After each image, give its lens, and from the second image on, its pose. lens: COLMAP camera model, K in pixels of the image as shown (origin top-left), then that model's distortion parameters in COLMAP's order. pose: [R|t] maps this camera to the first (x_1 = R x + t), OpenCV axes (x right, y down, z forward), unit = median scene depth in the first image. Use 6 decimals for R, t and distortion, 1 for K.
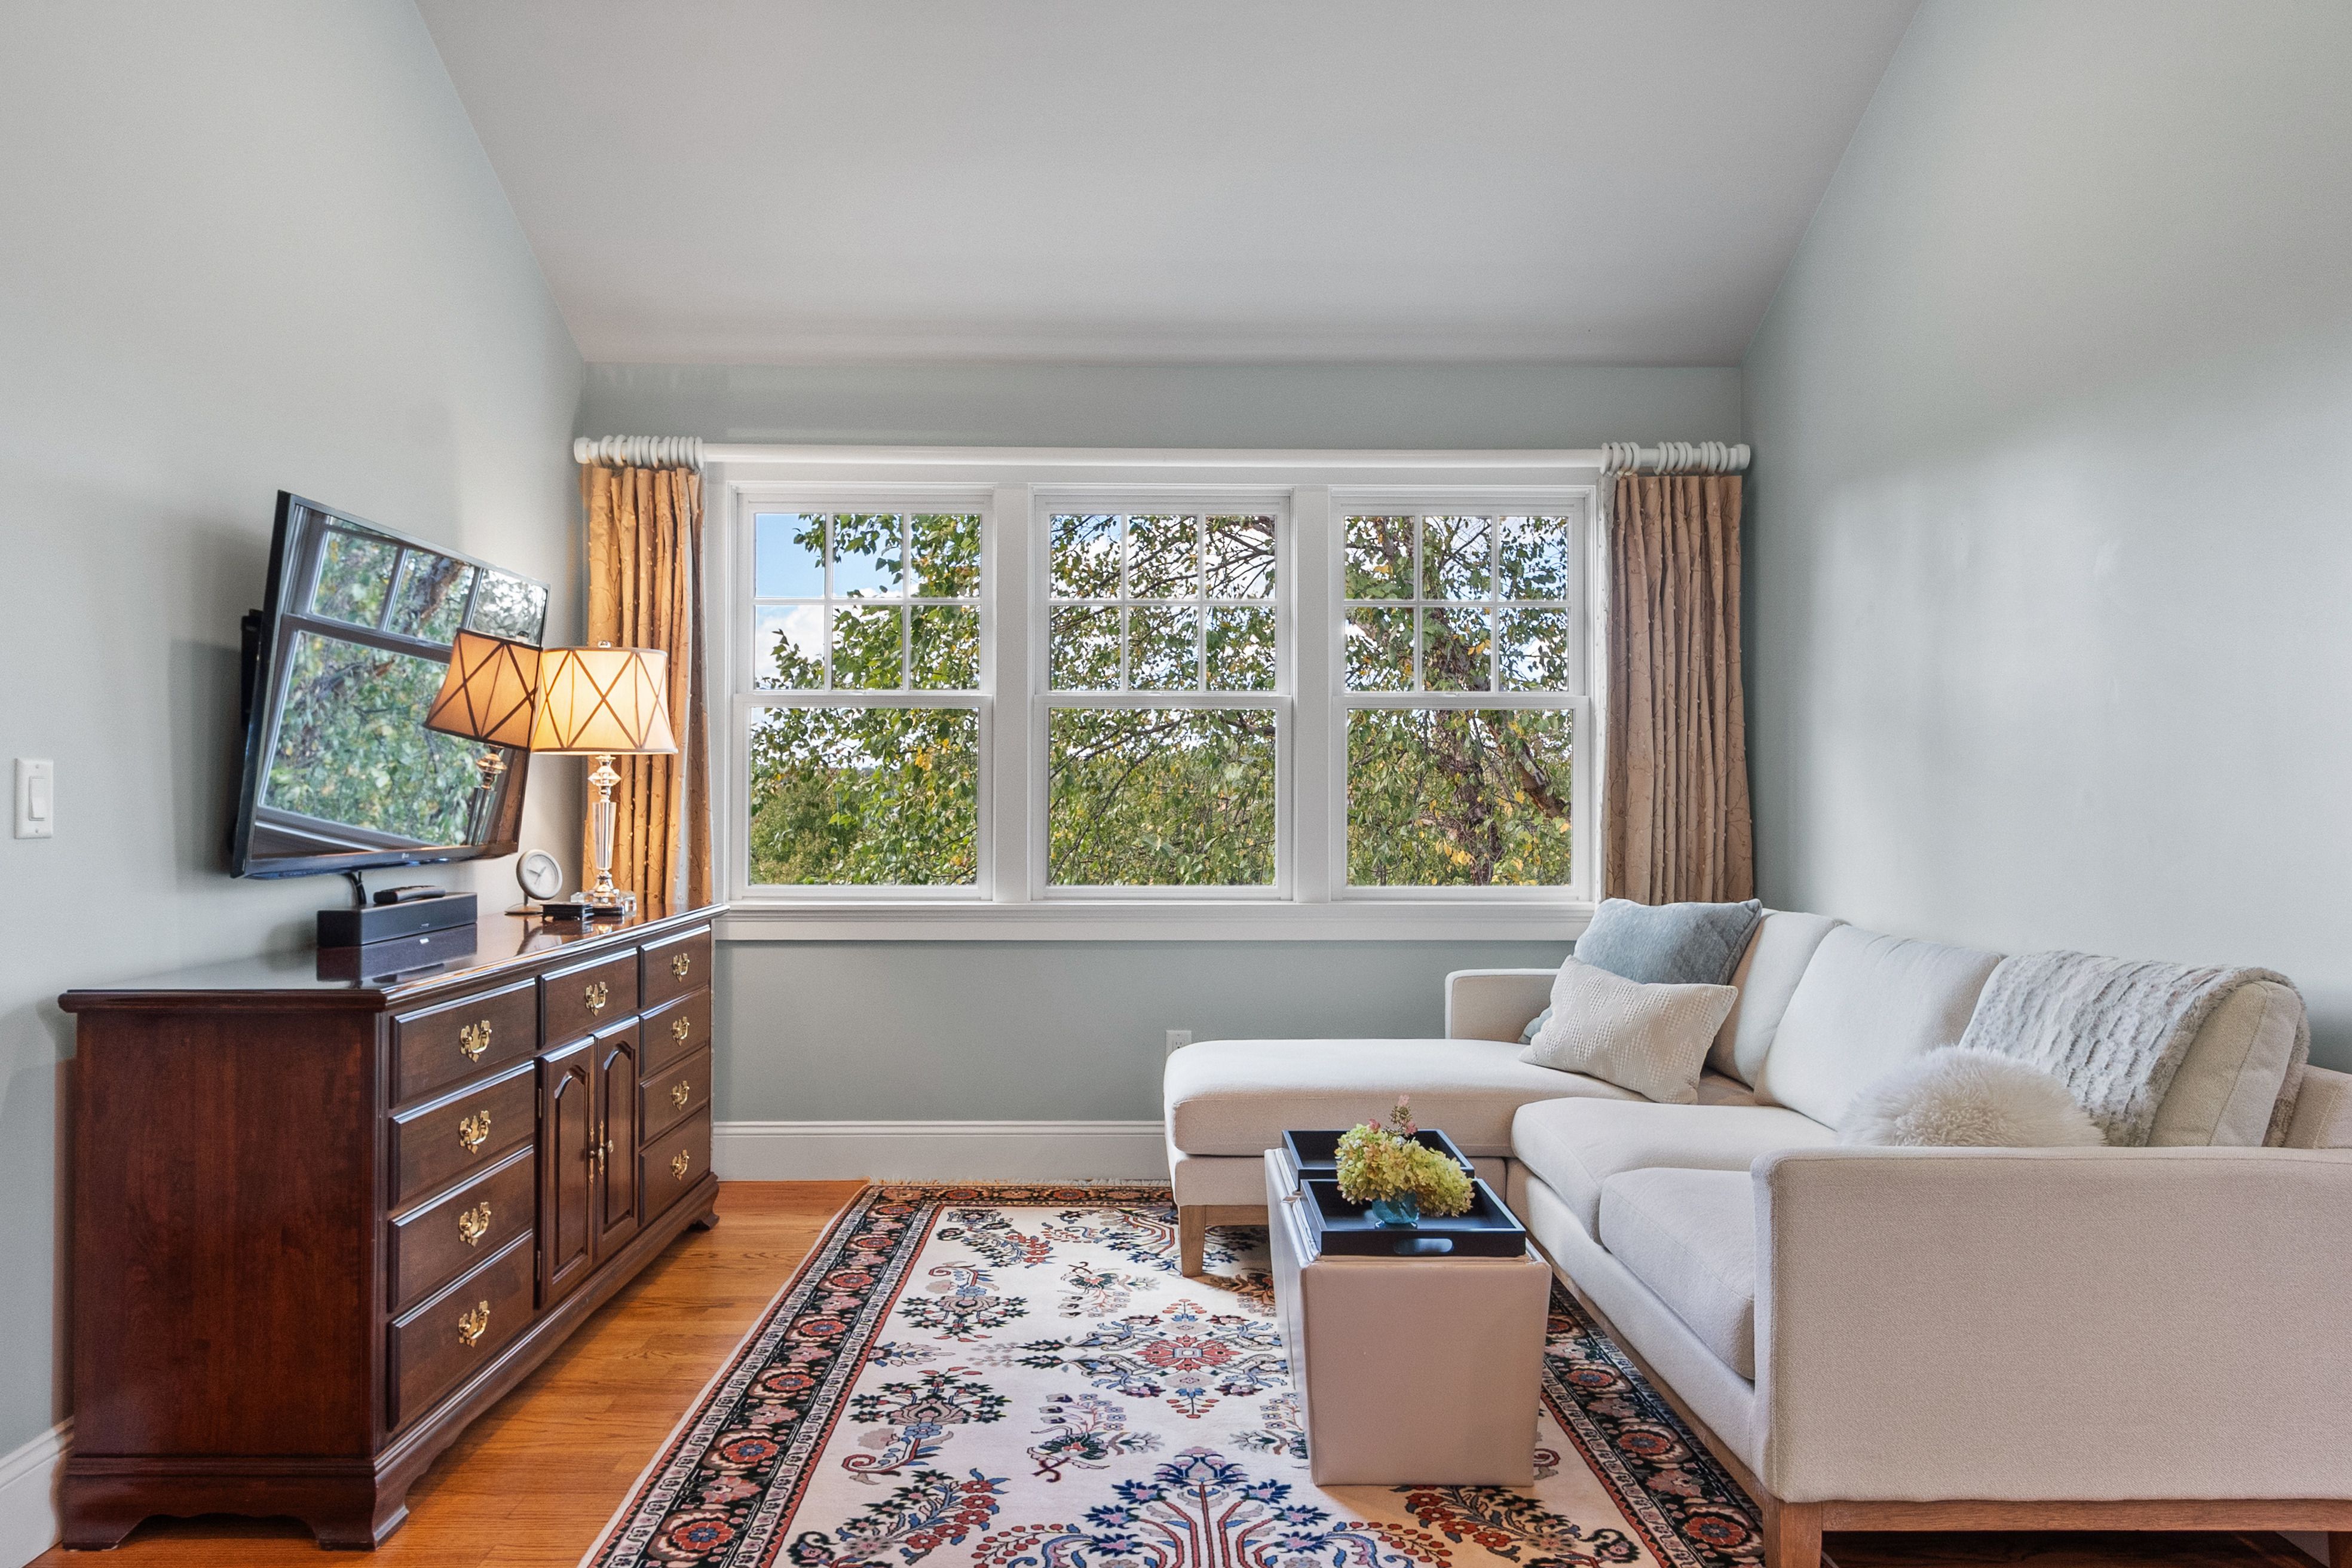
lens RADIAL K [[1498.1, 0, 1176.7], [0, 1498.1, 778.7], [0, 0, 1]] dist [0.010245, 0.000267]
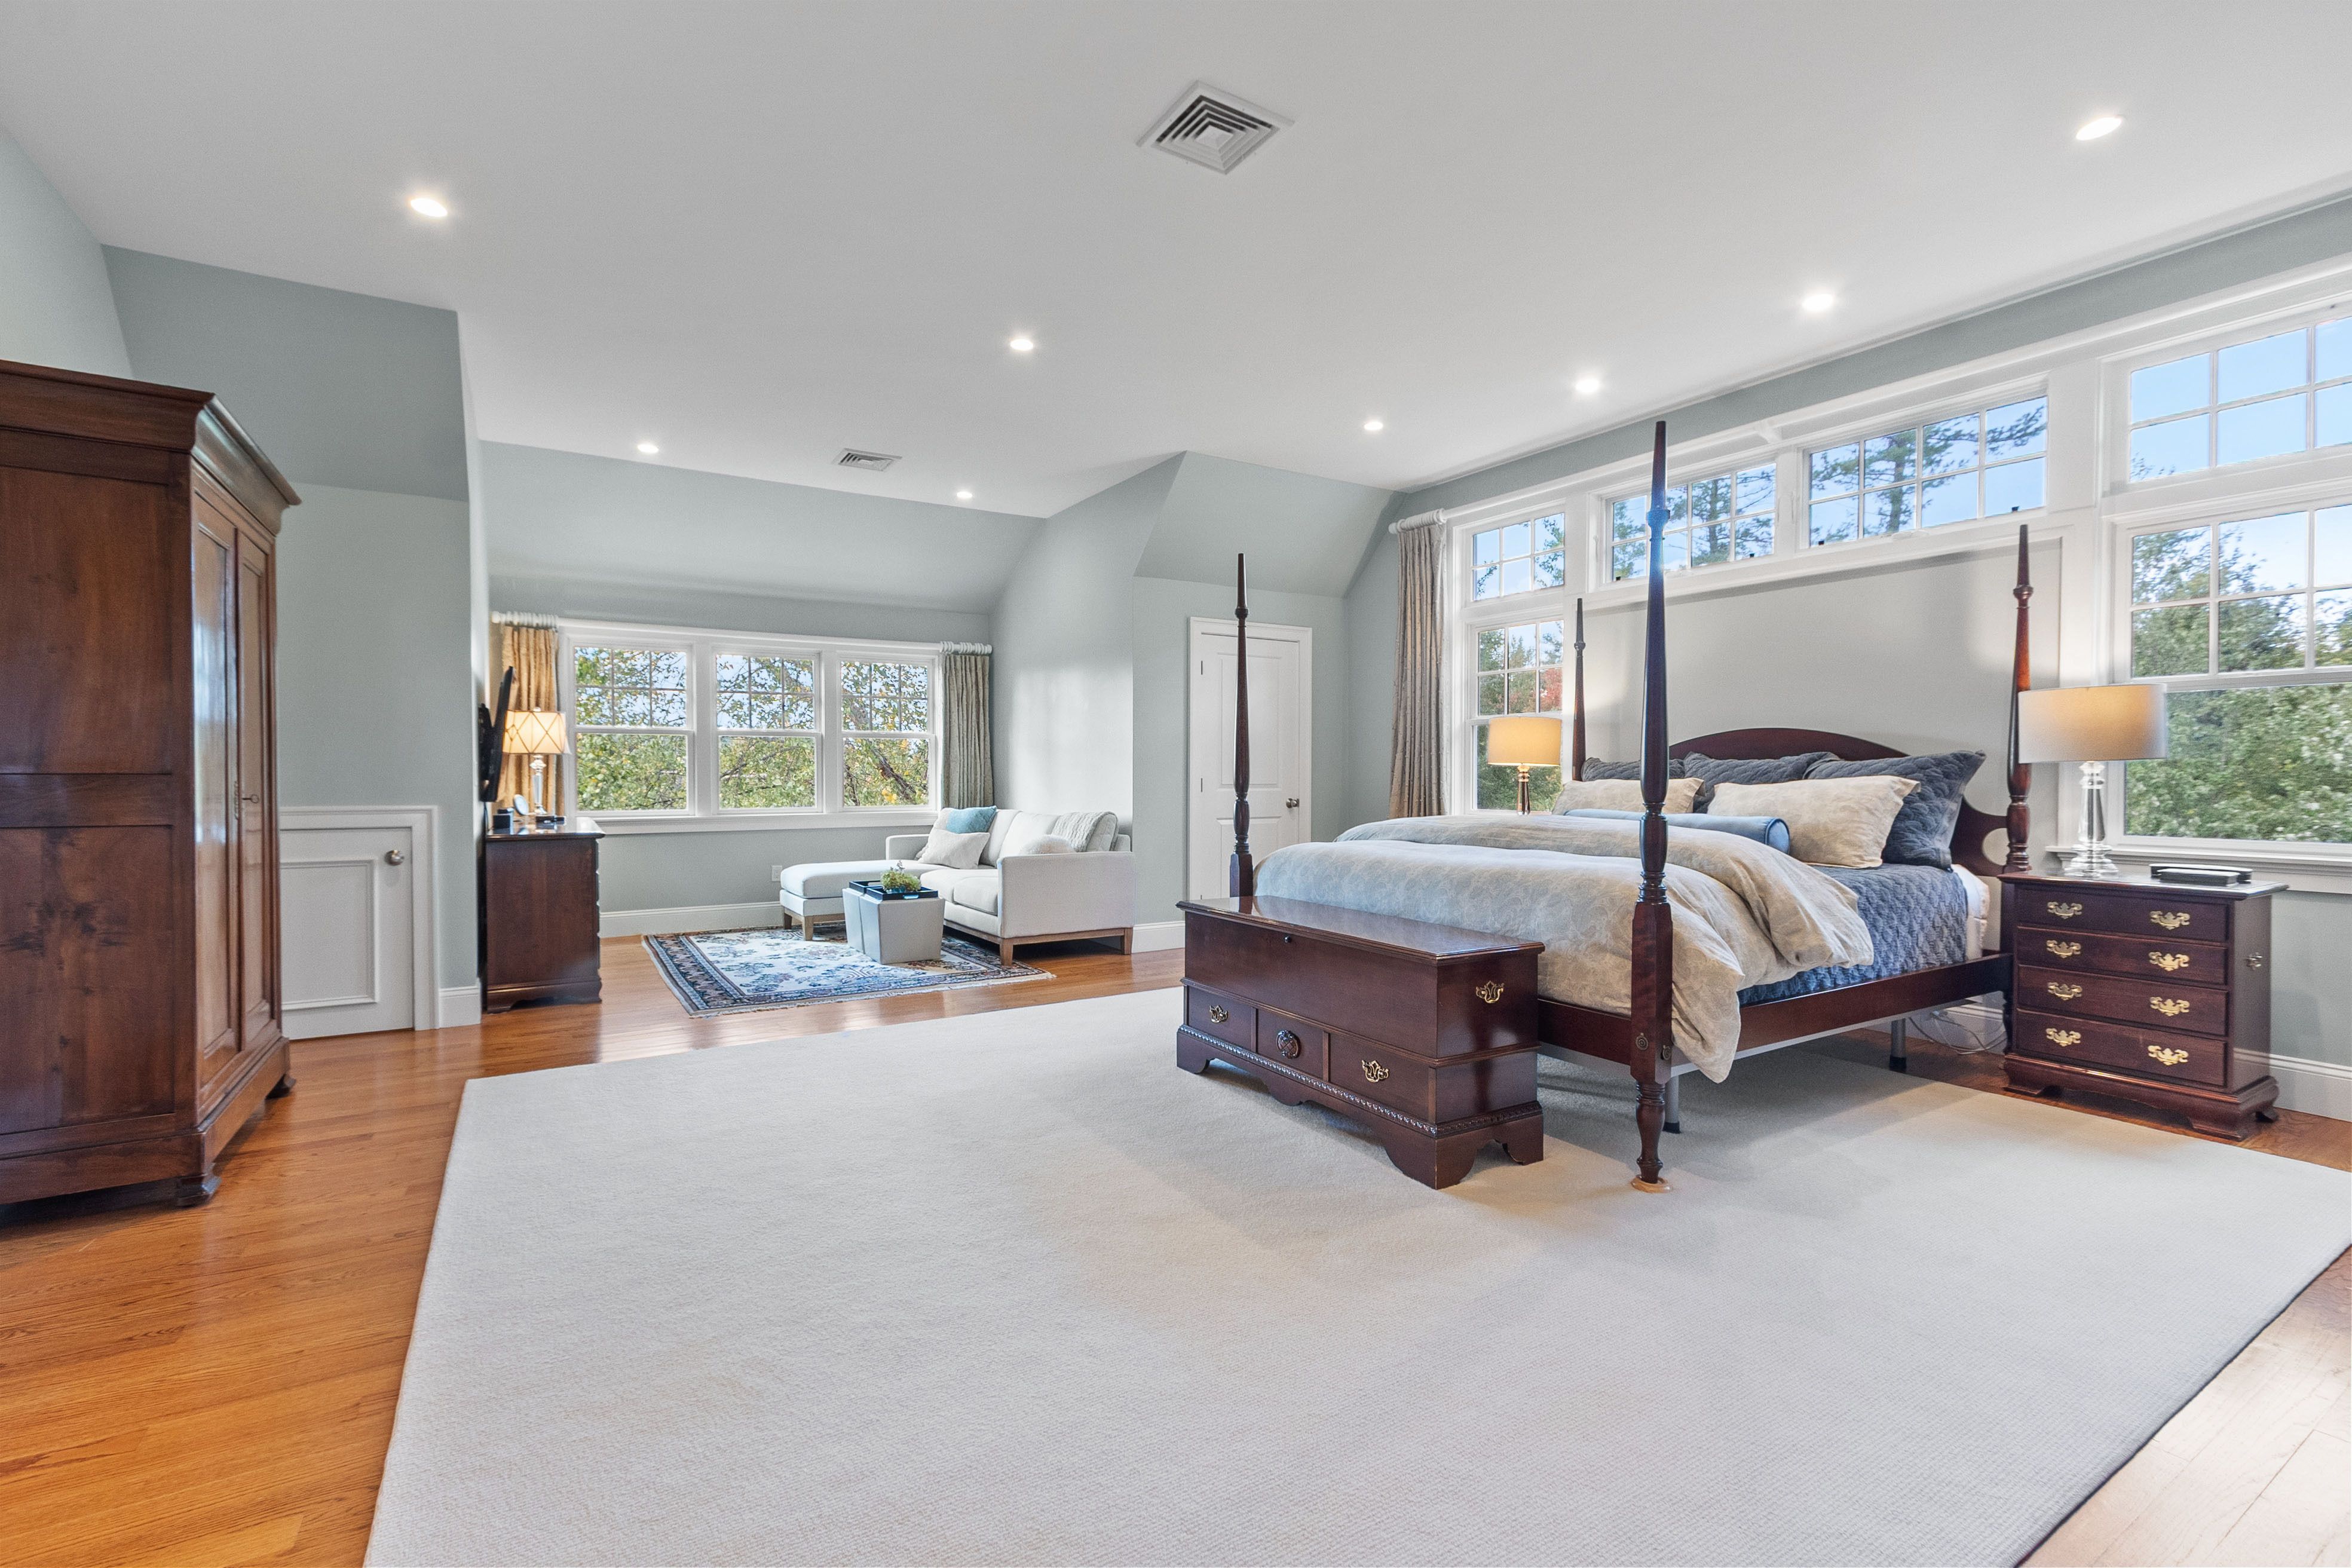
lens RADIAL K [[1040.7, 0, 1173.7], [0, 1040.7, 781.2], [0, 0, 1]] dist [-0.004846, 0.000051]
pose [[0.852520, -0.008534, 0.522625, -0.379208], [-0.002129, 0.999802, 0.019799, -0.009837], [-0.522690, -0.017992, 0.852333, -0.918298]]
